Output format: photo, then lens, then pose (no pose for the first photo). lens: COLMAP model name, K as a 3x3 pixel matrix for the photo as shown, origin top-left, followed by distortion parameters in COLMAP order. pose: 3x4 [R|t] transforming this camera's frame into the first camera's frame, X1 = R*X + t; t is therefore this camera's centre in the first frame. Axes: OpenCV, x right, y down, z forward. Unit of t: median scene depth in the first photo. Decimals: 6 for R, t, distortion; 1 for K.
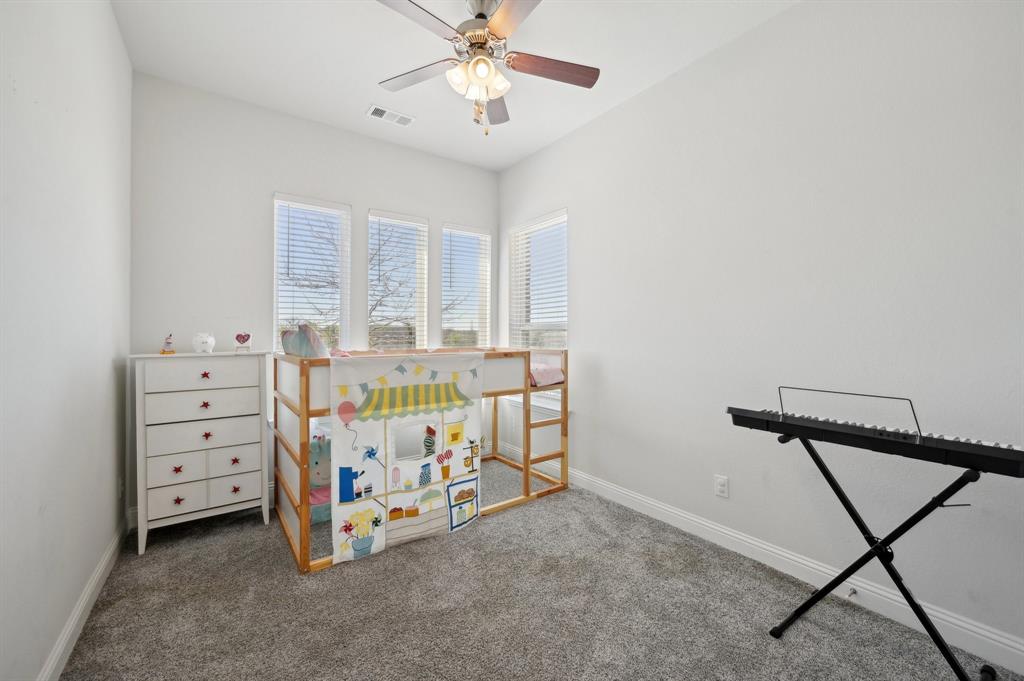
lens RADIAL K [[407.4, 0, 514.8], [0, 407.4, 331.5], [0, 0, 1]] dist [0.000791, -0.000008]
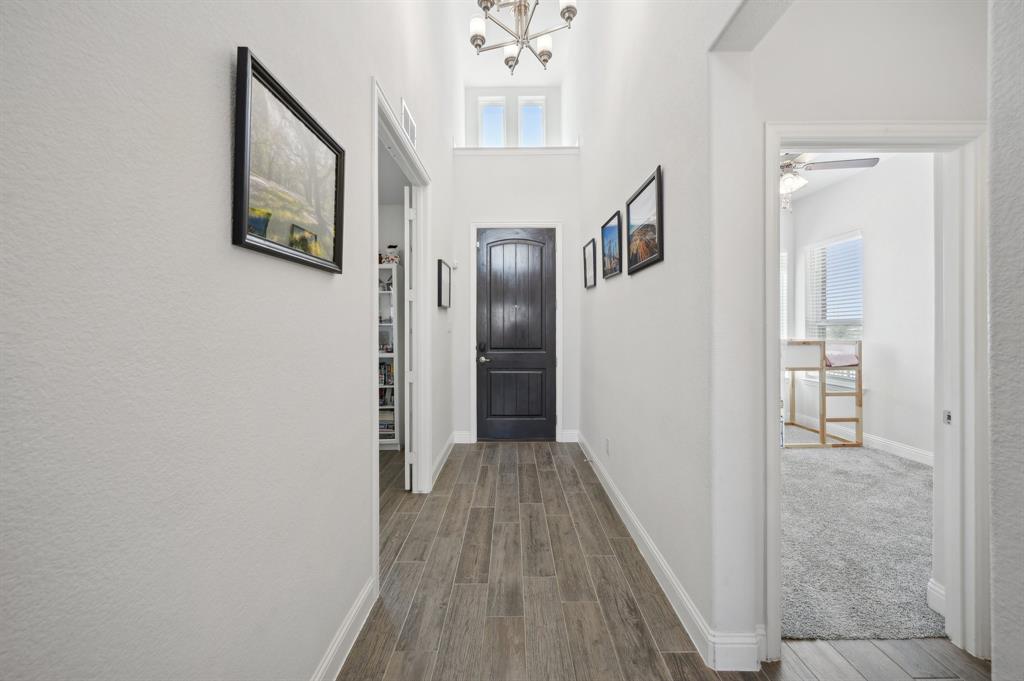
lens RADIAL K [[407.4, 0, 514.8], [0, 407.4, 331.5], [0, 0, 1]] dist [0.000791, -0.000008]
pose [[0.812150, -0.004692, -0.583429, -0.010876], [0.010668, 0.999920, 0.006808, -0.004959], [0.583351, -0.011753, 0.812135, -0.711515]]
